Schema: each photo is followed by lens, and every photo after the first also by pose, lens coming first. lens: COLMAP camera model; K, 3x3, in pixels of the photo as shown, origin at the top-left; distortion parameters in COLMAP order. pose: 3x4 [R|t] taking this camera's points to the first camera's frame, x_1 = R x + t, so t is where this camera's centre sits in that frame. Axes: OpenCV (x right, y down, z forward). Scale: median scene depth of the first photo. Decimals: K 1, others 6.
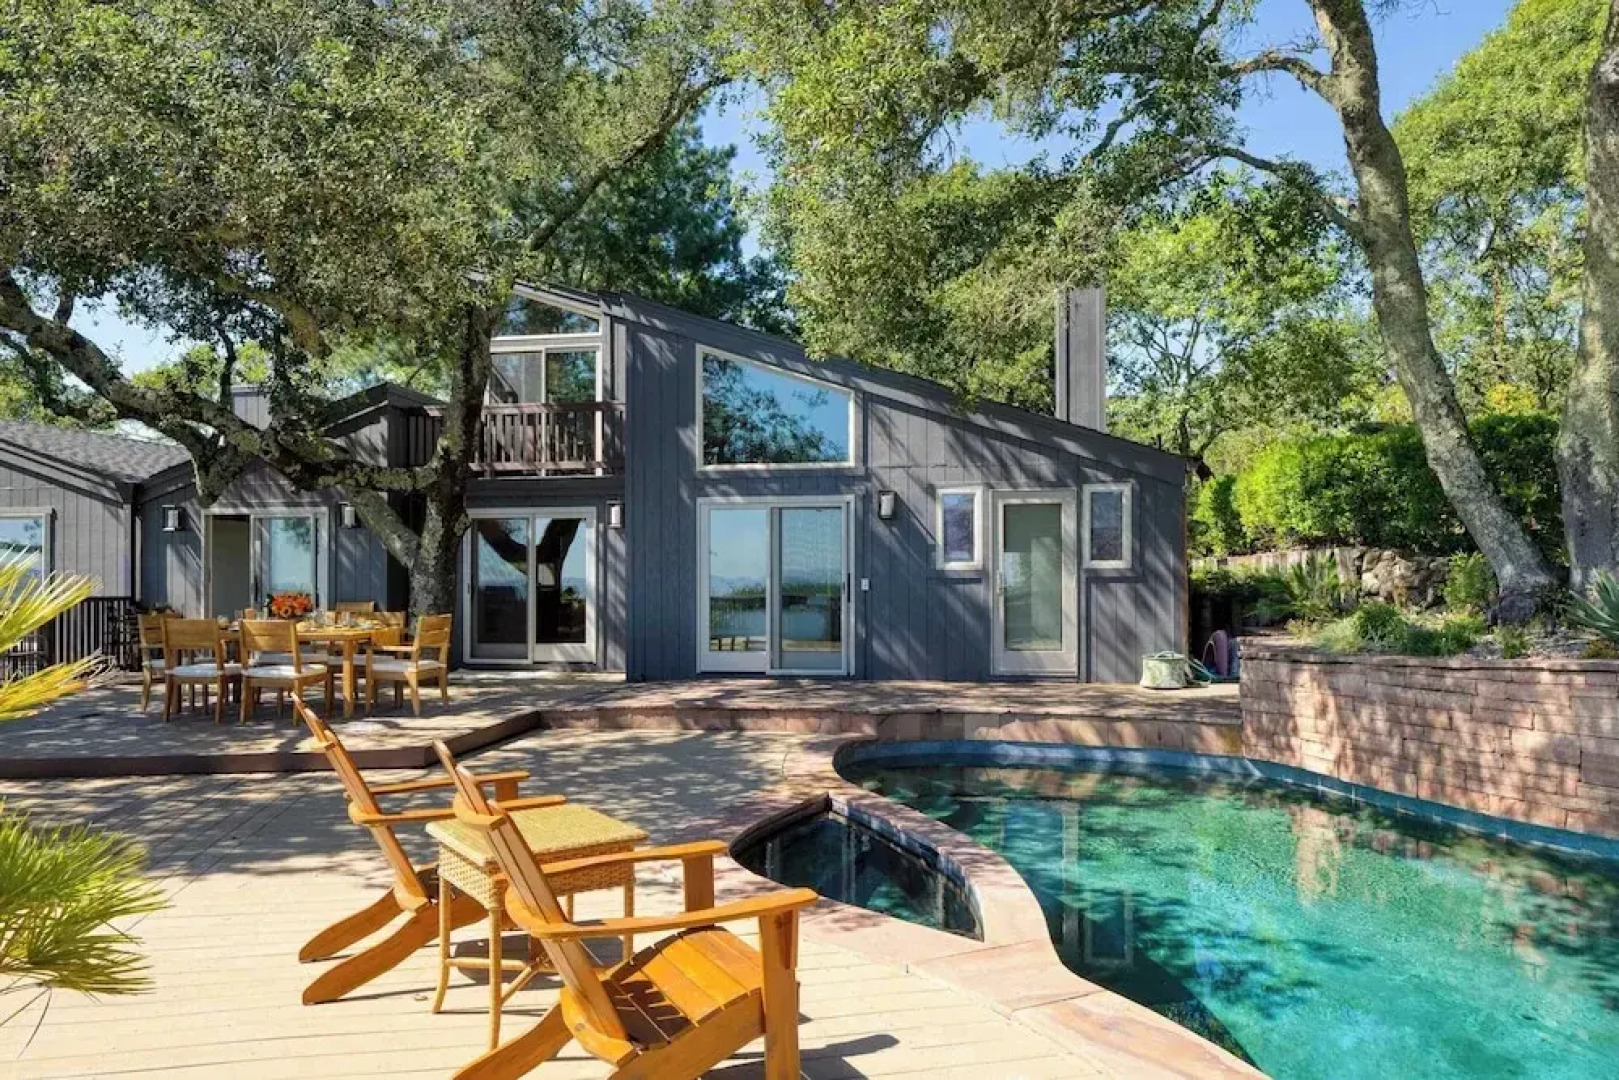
lens RADIAL K [[1452.1, 0, 809.7], [0, 1452.1, 571.0], [0, 0, 1]] dist [0.013603, 0.004335]
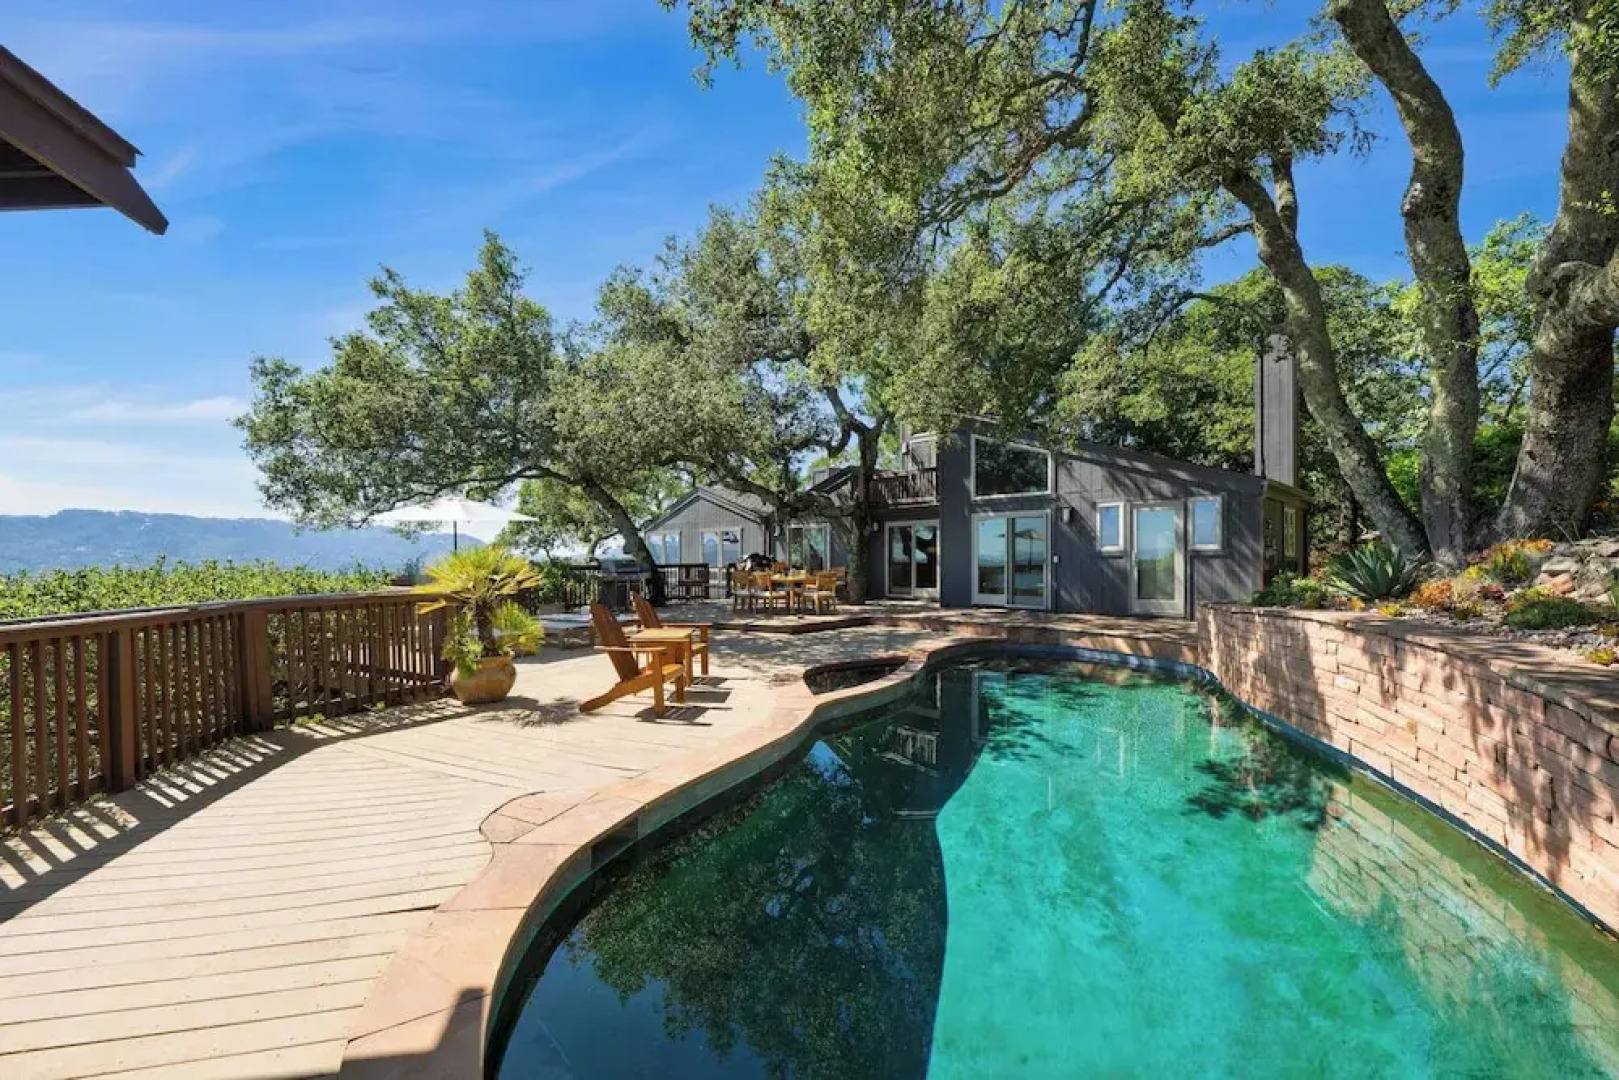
lens RADIAL K [[1452.1, 0, 809.7], [0, 1452.1, 571.0], [0, 0, 1]] dist [0.013603, 0.004335]
pose [[0.595511, 0.010151, -0.803283, 1.316776], [0.000900, 0.999911, 0.013304, -0.000494], [0.803347, -0.008645, 0.595449, -0.314263]]
